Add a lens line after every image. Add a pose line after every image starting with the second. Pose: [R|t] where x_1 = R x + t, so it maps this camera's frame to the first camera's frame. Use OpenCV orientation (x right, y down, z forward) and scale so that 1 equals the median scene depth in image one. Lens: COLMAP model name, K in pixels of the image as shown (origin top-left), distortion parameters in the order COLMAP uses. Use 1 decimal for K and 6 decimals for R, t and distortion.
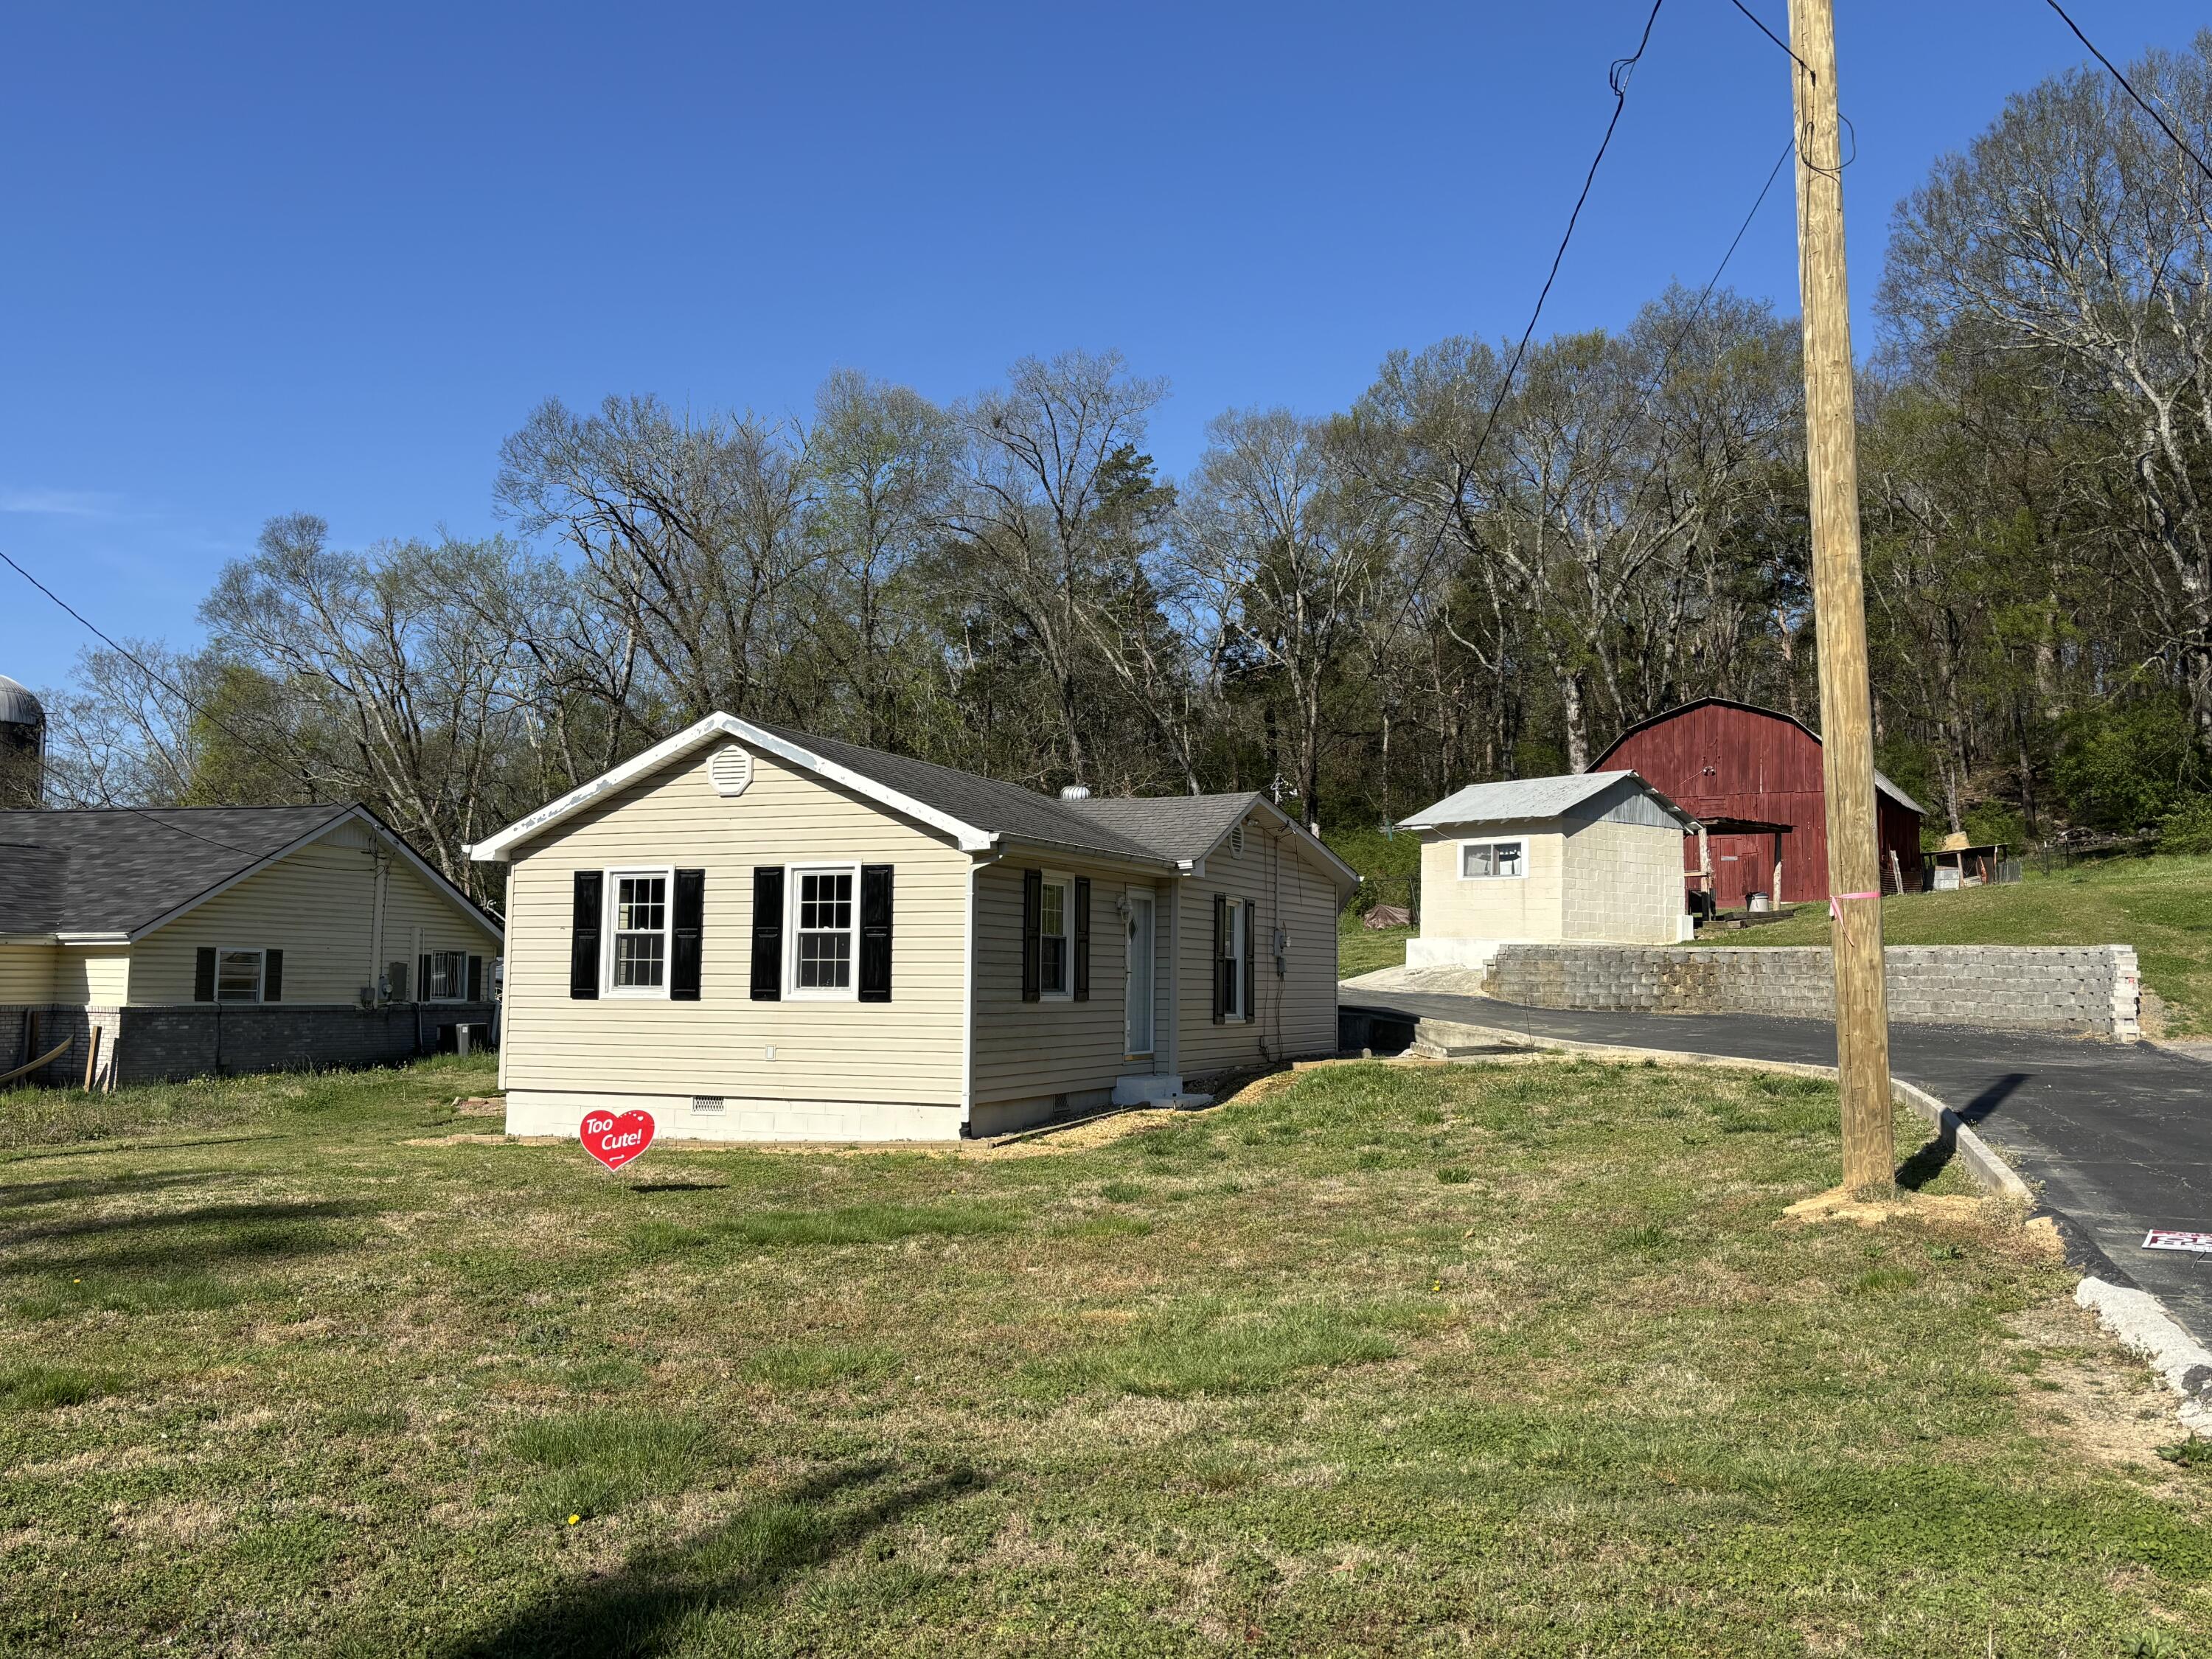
lens RADIAL K [[1836.6, 0, 1102.0], [0, 1836.6, 815.1], [0, 0, 1]] dist [0.034903, -0.009461]
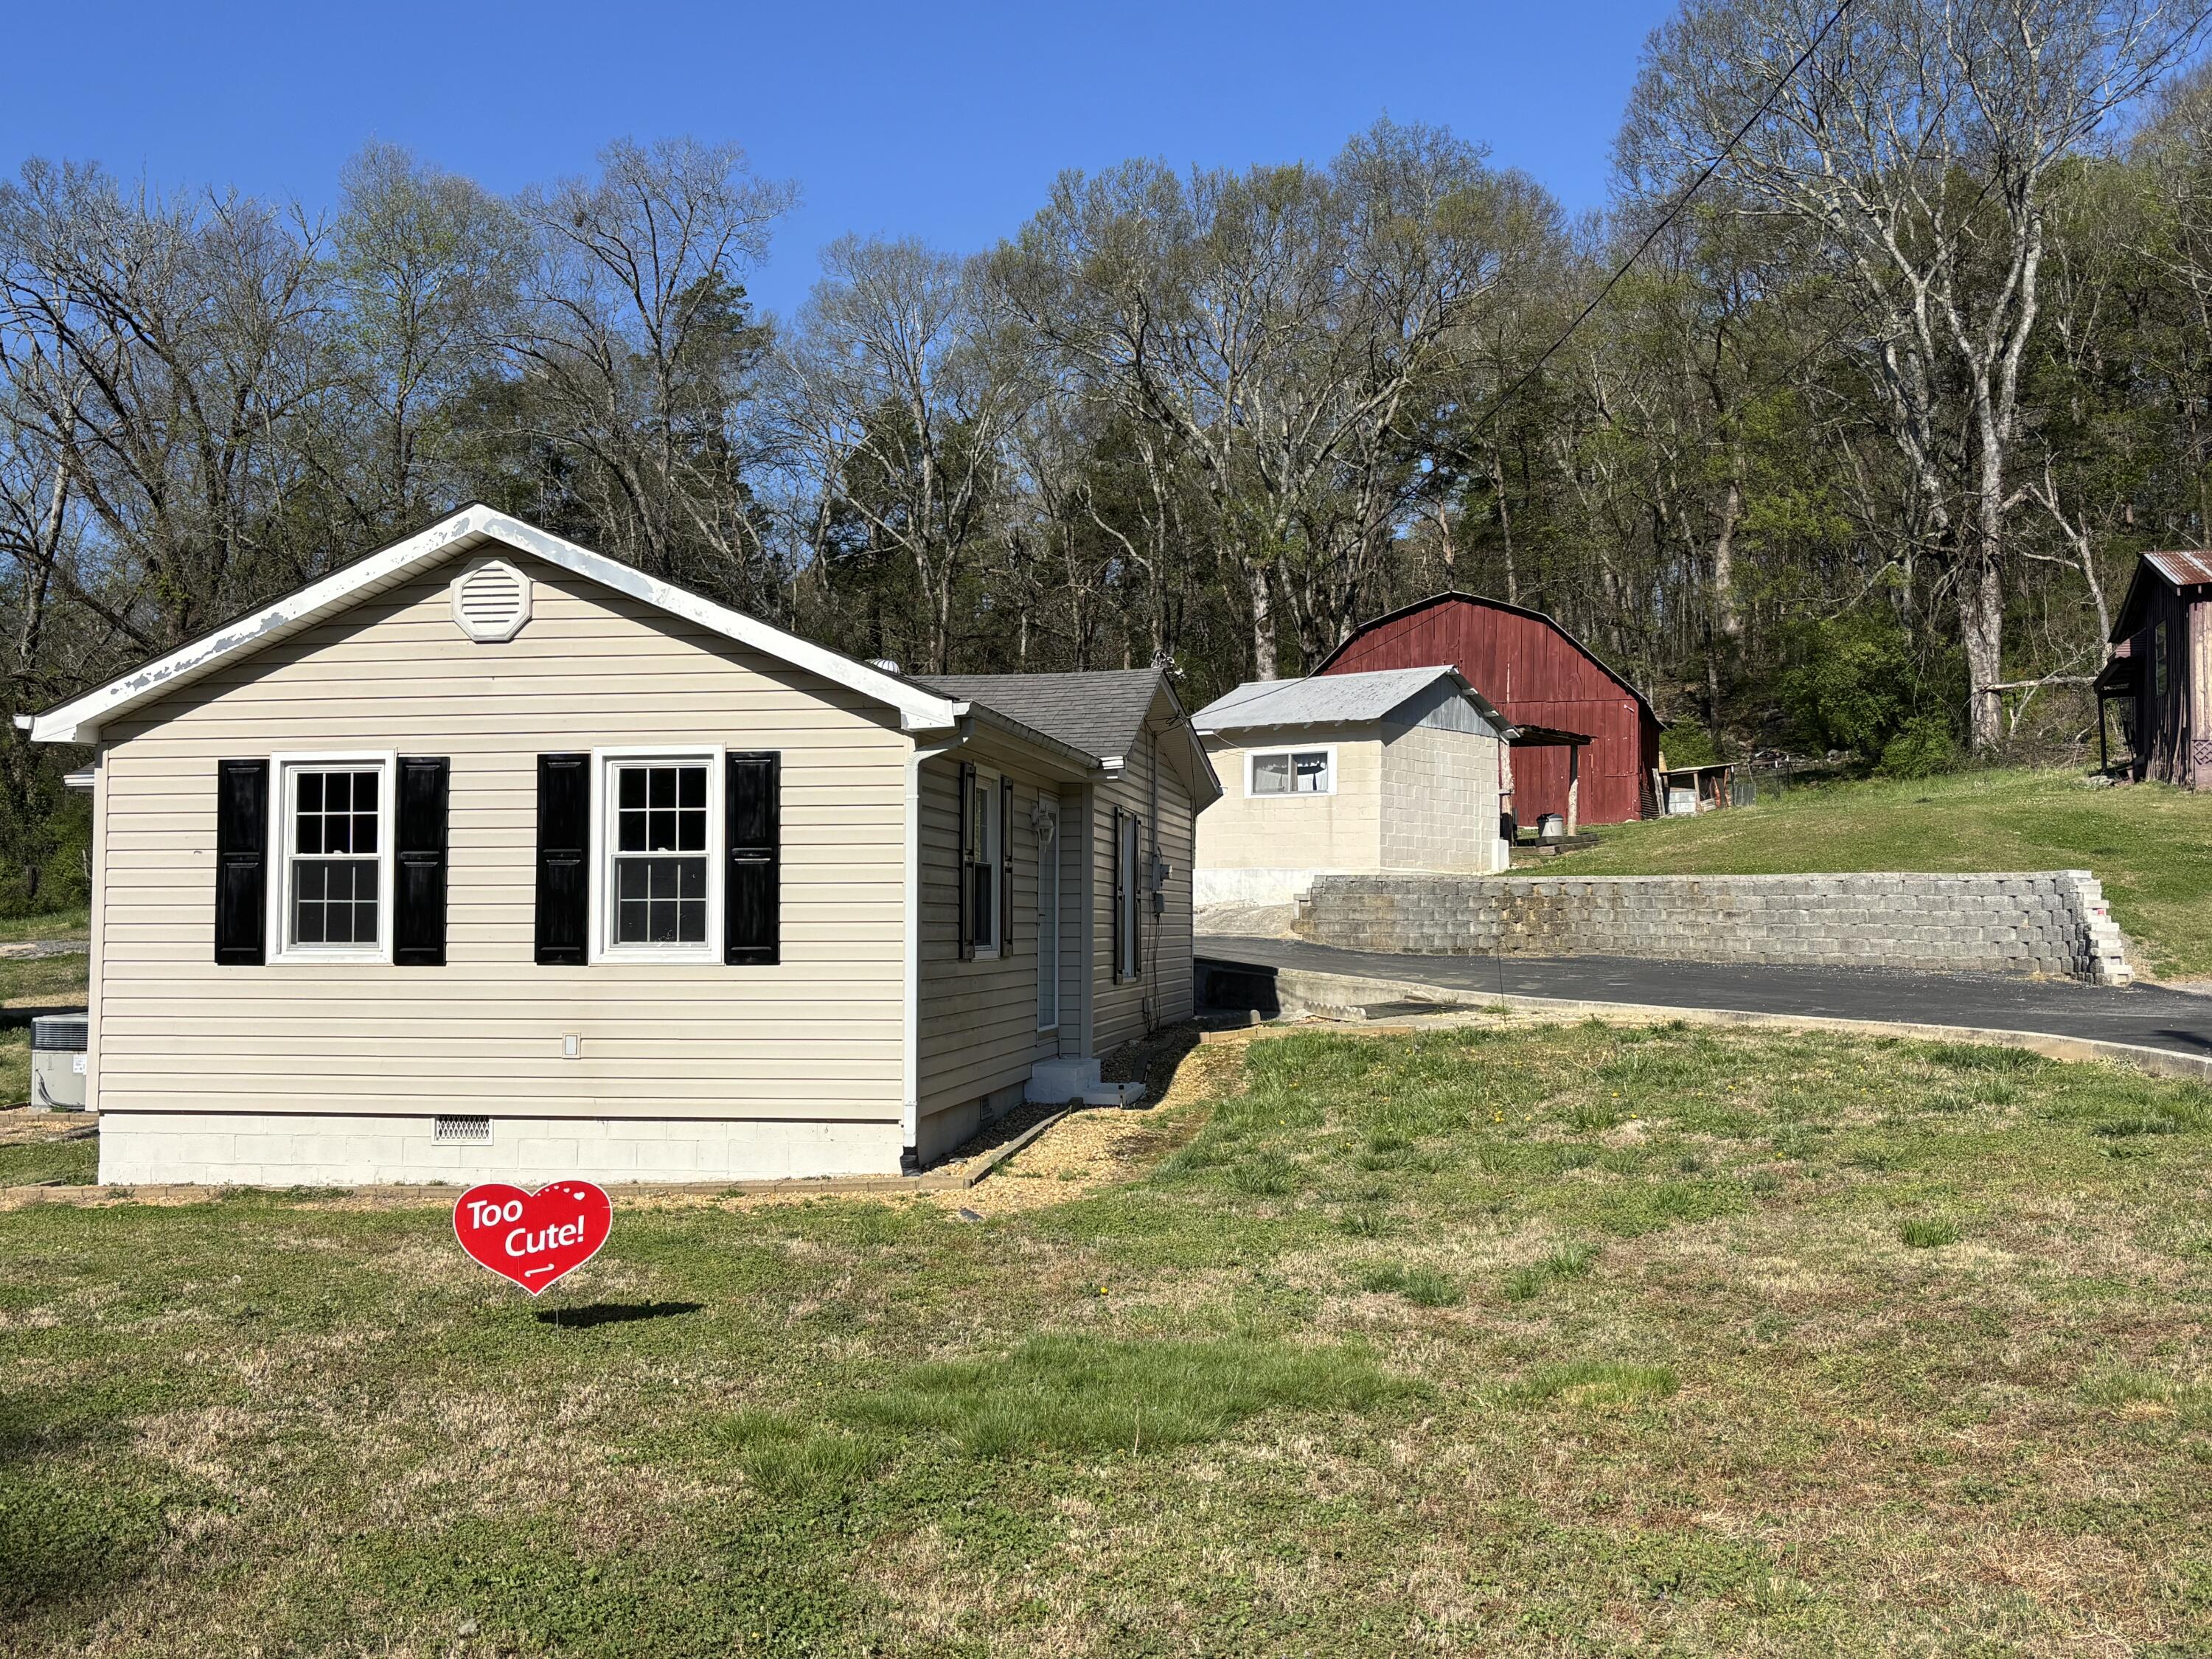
lens RADIAL K [[2060.9, 0, 1102.6], [0, 2060.9, 832.4], [0, 0, 1]] dist [0.031987, 0.000000]
pose [[0.972726, 0.000440, 0.231956, -0.087516], [-0.011366, 0.998887, 0.045773, 0.010739], [-0.231678, -0.047161, 0.971649, 0.138588]]
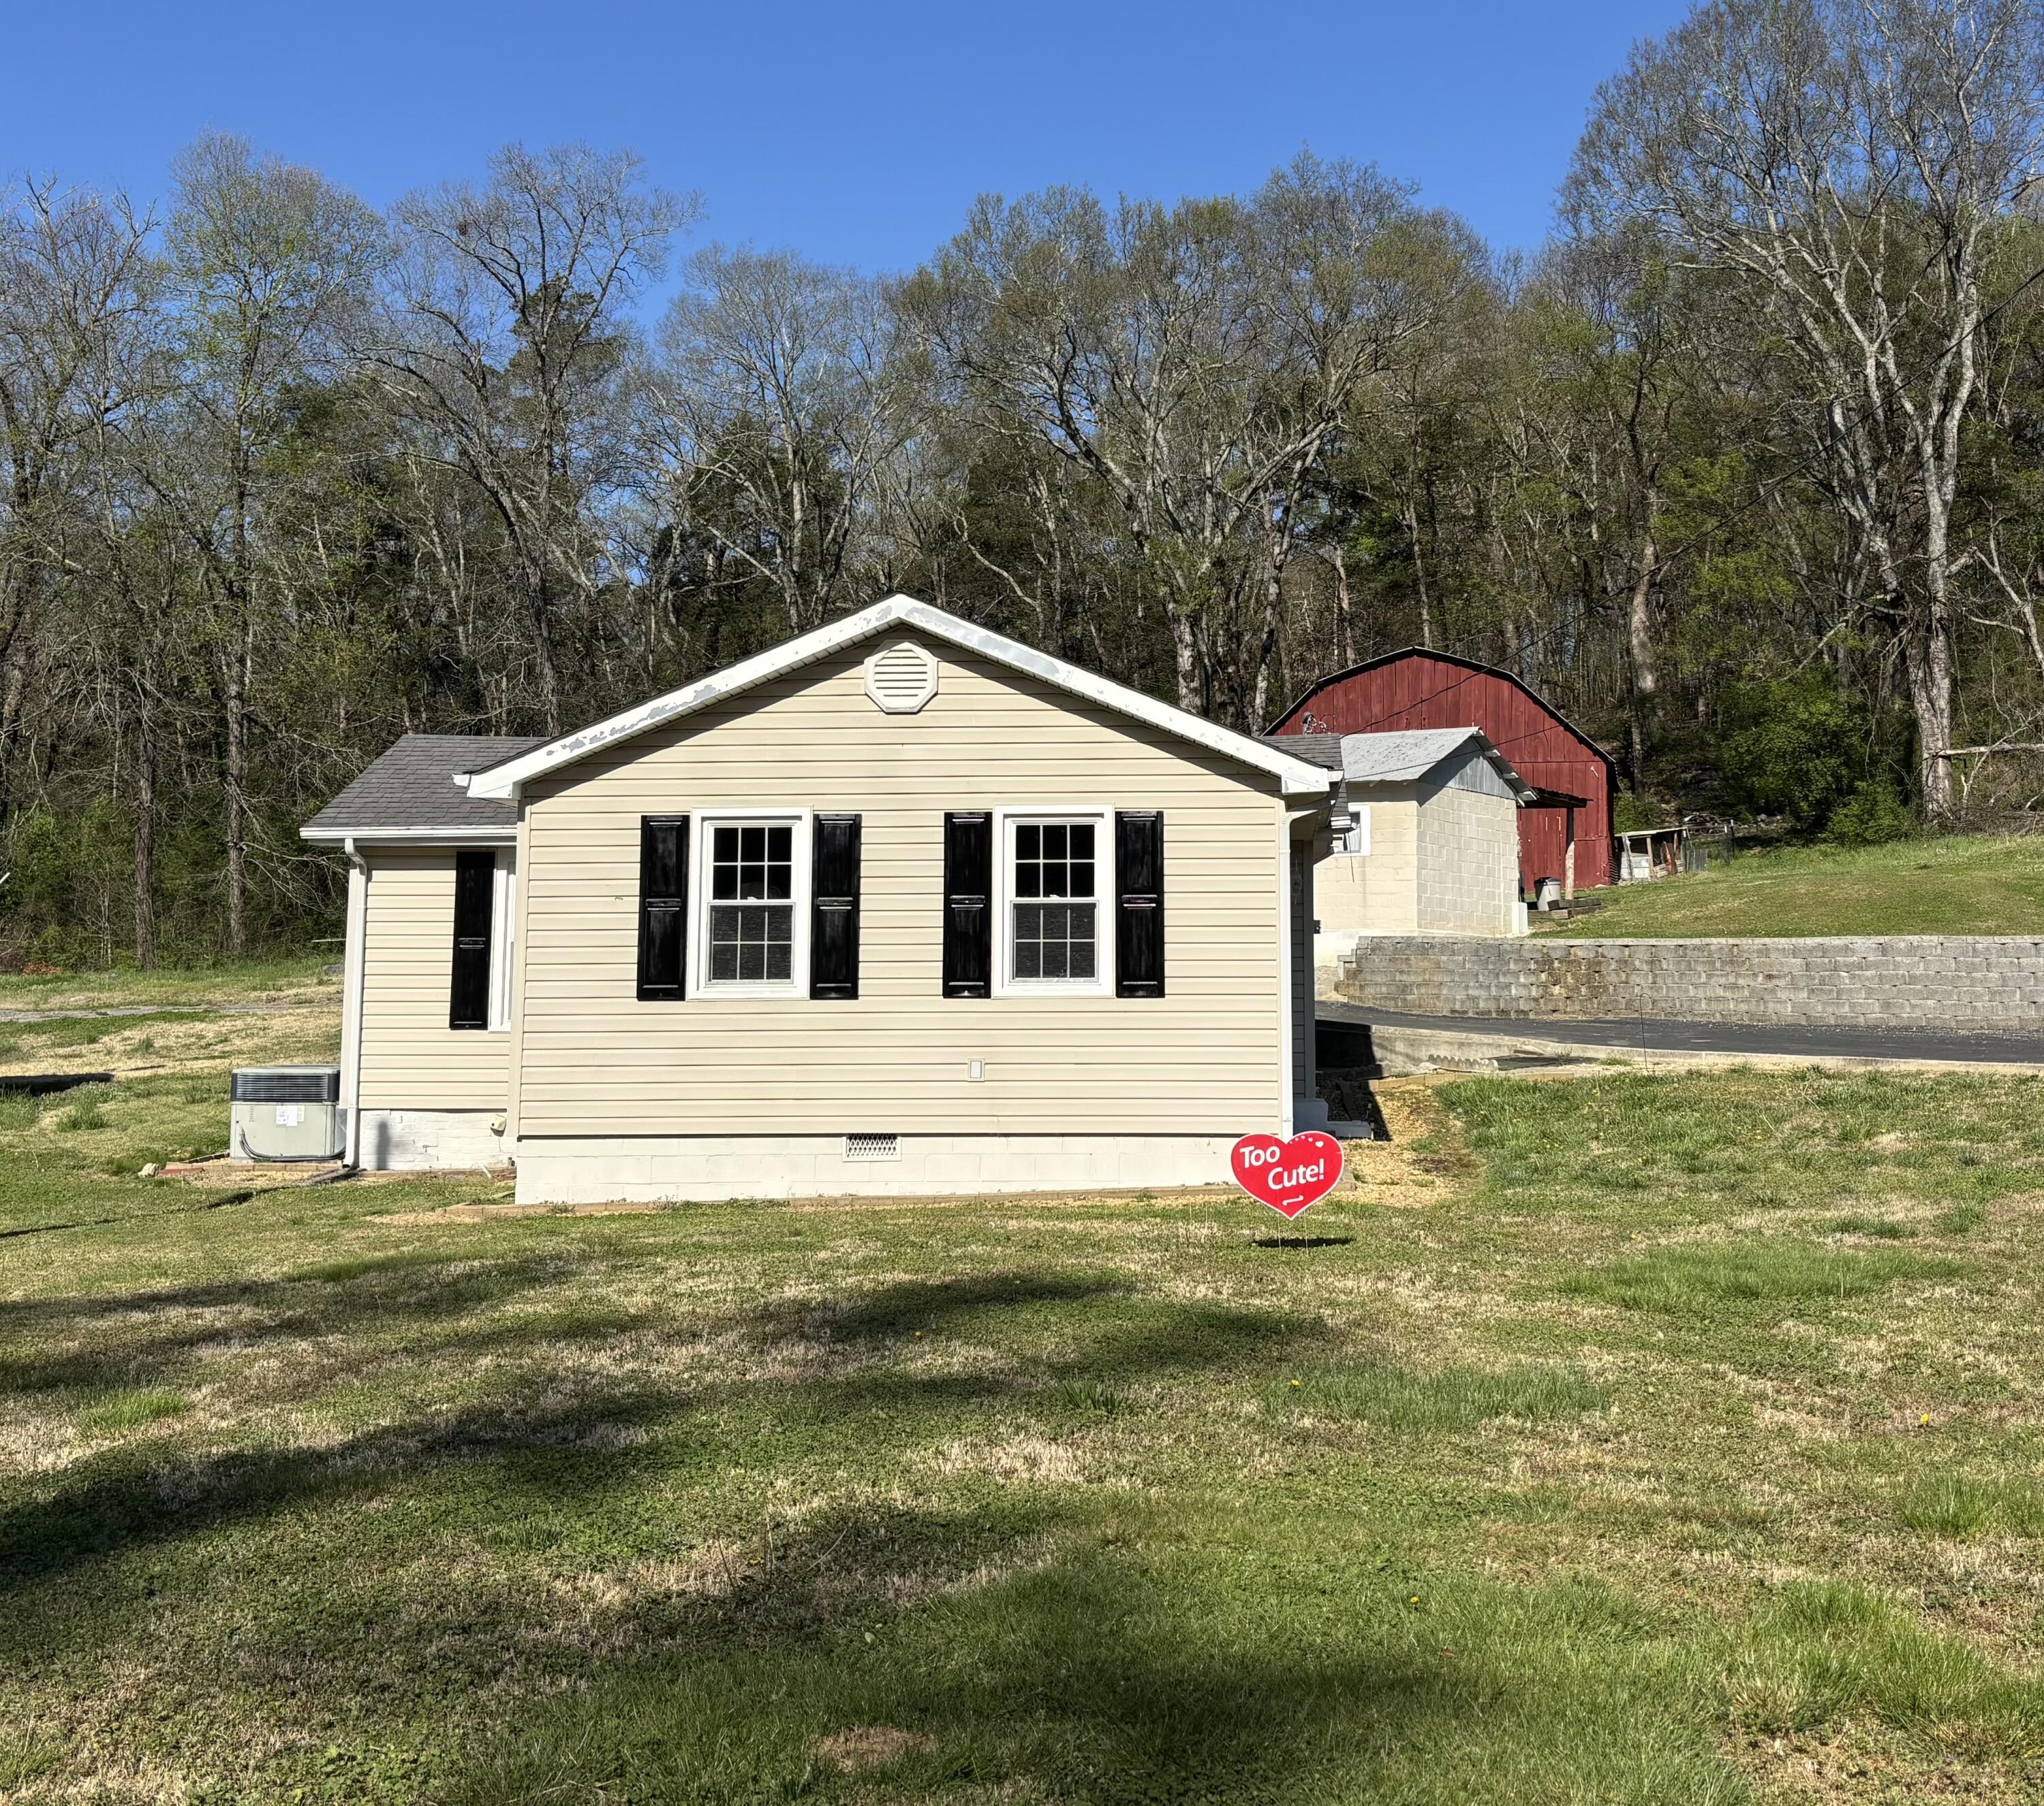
lens RADIAL K [[2348.4, 0, 1153.2], [0, 2348.4, 745.9], [0, 0, 1]] dist [0.070264, 0.000000]
pose [[0.939982, 0.027055, 0.340150, -0.226083], [-0.020748, 0.999539, -0.022167, 0.011091], [-0.340593, 0.013779, 0.940110, 0.055881]]
